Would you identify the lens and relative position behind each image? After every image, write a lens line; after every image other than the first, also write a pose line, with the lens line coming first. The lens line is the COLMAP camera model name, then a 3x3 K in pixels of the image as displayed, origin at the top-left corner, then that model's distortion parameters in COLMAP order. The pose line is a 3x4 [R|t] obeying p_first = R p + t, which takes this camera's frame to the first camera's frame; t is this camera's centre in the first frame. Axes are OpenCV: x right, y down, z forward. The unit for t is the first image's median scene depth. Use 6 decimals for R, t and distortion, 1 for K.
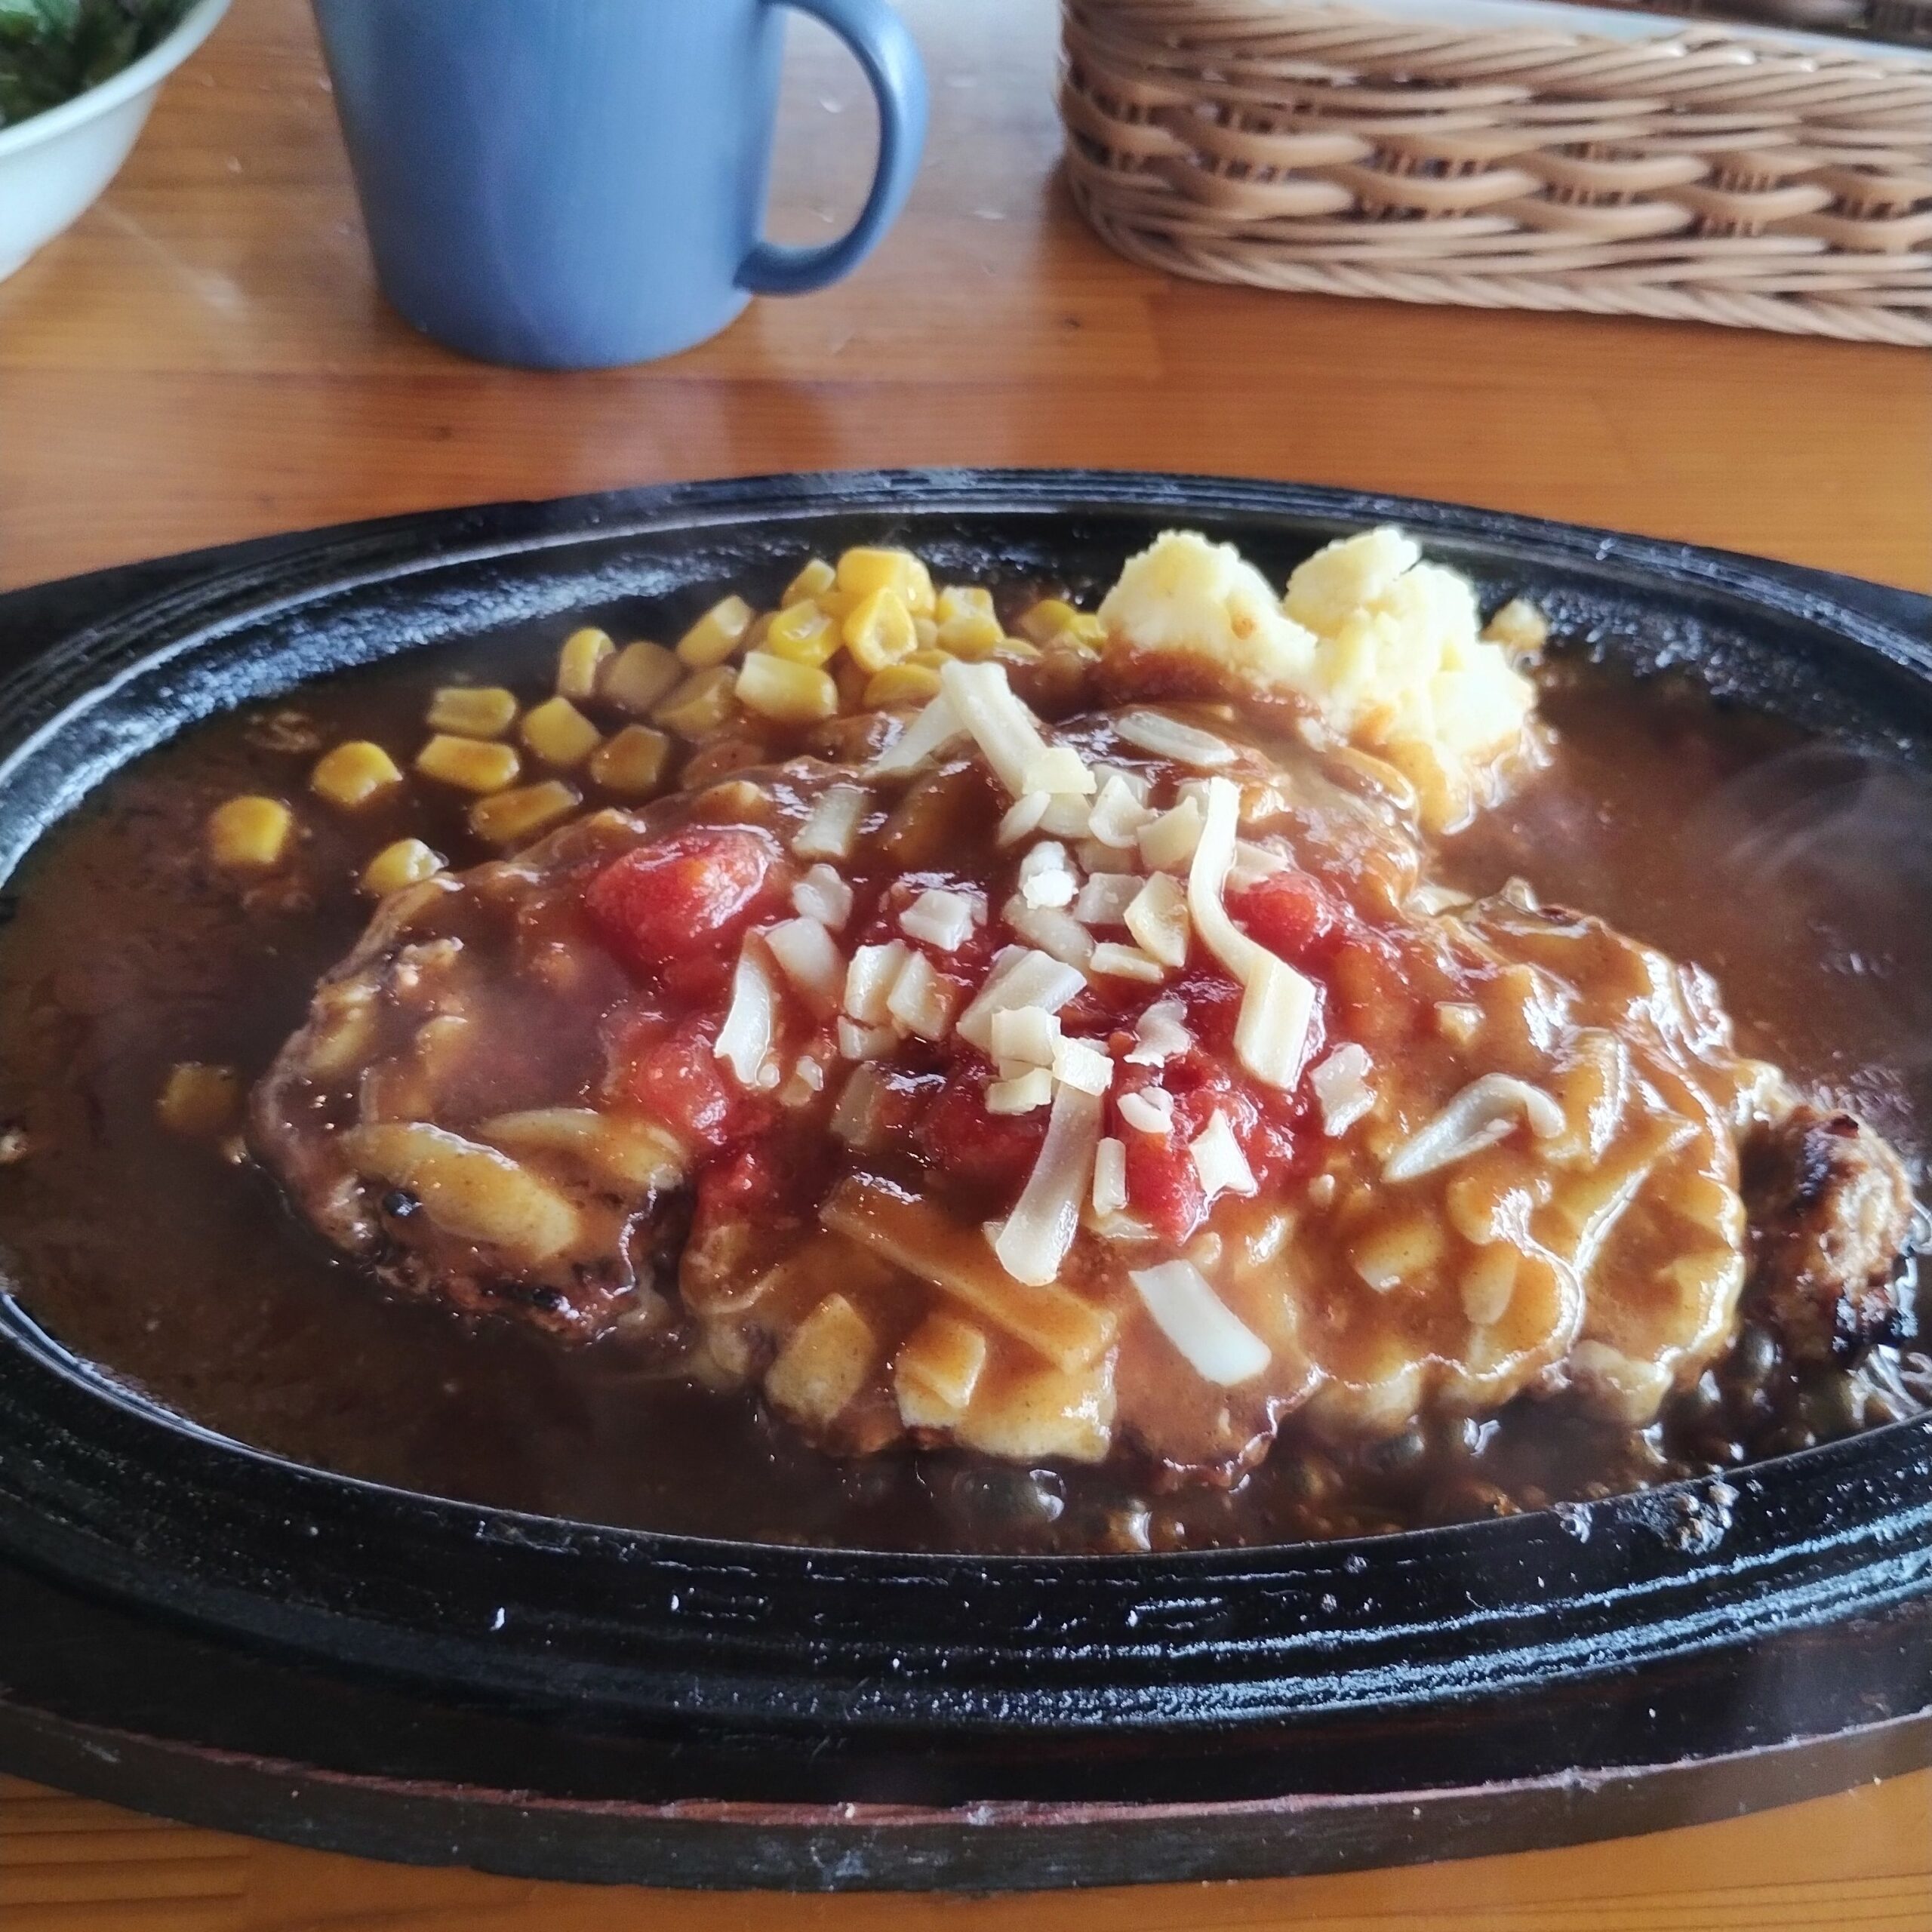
lens RADIAL K [[2118.9, 0, 966.0], [0, 2118.9, 966.0], [0, 0, 1]] dist [0.039789, -0.005623]
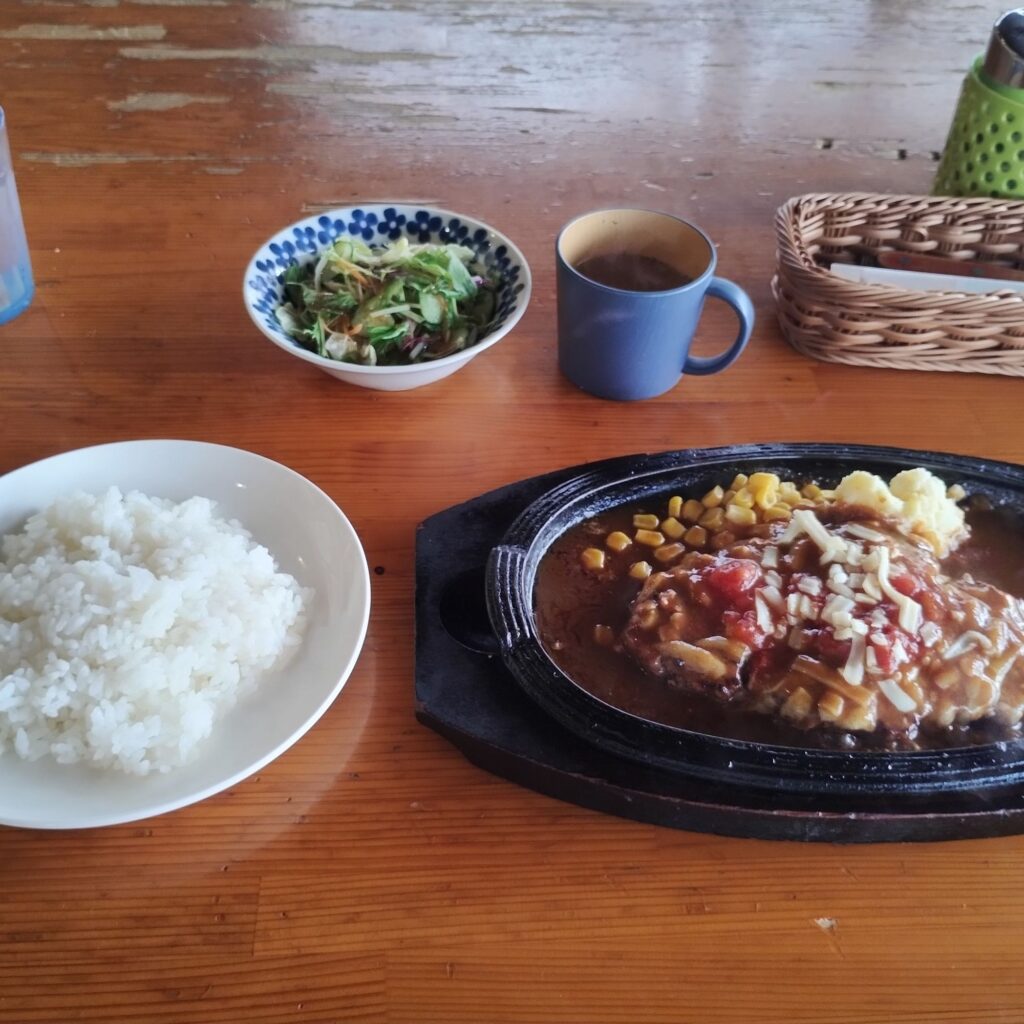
lens RADIAL K [[1123.1, 0, 512.0], [0, 1123.1, 512.0], [0, 0, 1]] dist [0.039789, -0.005623]
pose [[0.999208, -0.000794, -0.039785, -0.446801], [-0.001492, 0.998350, -0.057407, -0.038038], [0.039765, 0.057421, 0.997558, -0.953875]]
